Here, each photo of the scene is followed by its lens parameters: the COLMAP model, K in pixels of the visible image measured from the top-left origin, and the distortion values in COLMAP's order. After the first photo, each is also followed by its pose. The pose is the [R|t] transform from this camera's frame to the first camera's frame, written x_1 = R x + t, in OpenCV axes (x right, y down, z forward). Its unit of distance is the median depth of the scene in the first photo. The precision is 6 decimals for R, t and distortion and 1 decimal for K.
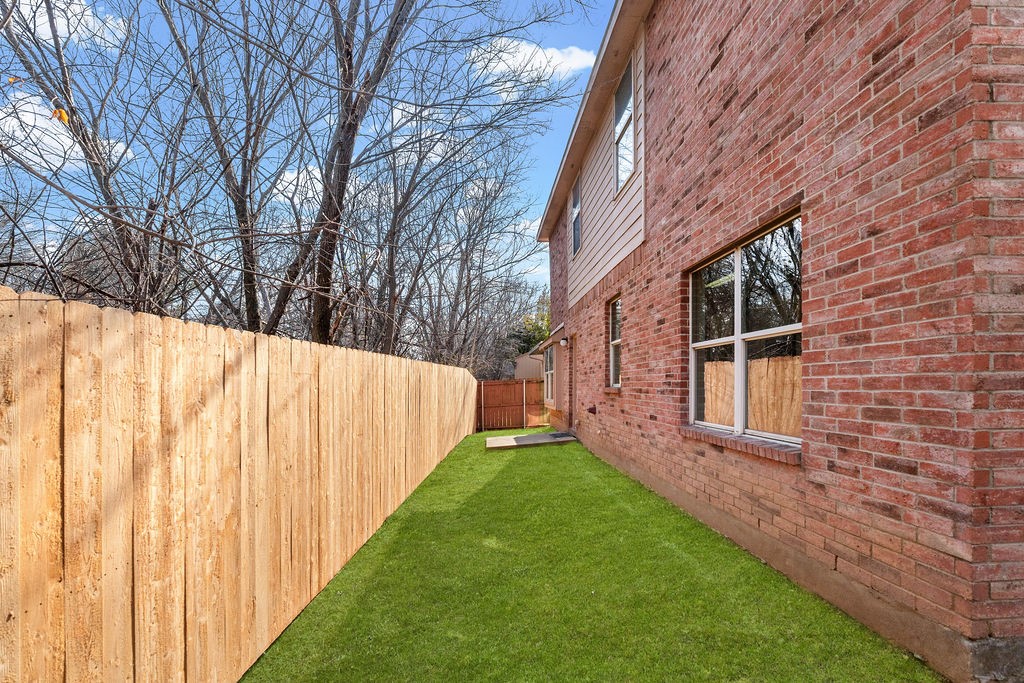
lens RADIAL K [[488.6, 0, 519.0], [0, 488.6, 371.4], [0, 0, 1]] dist [-0.007784, -0.000172]
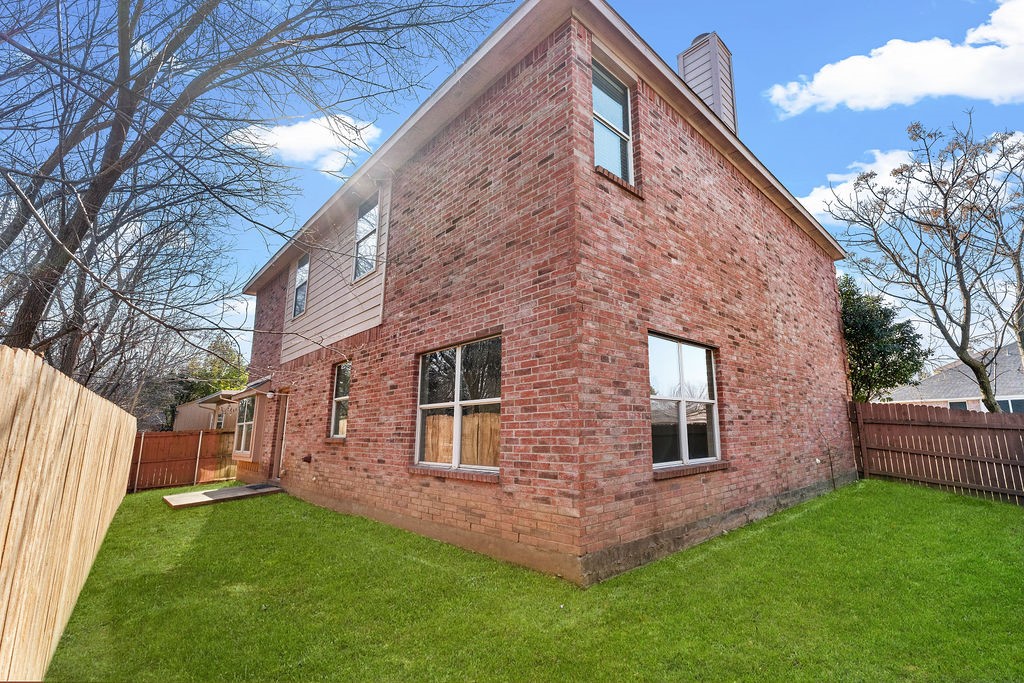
lens RADIAL K [[444.3, 0, 513.9], [0, 444.3, 342.6], [0, 0, 1]] dist [-0.007421, 0.000740]
pose [[0.780767, 0.121186, 0.612958, -0.311125], [-0.009826, 0.983271, -0.181884, -0.004718], [-0.624746, 0.135986, 0.768896, -0.228462]]
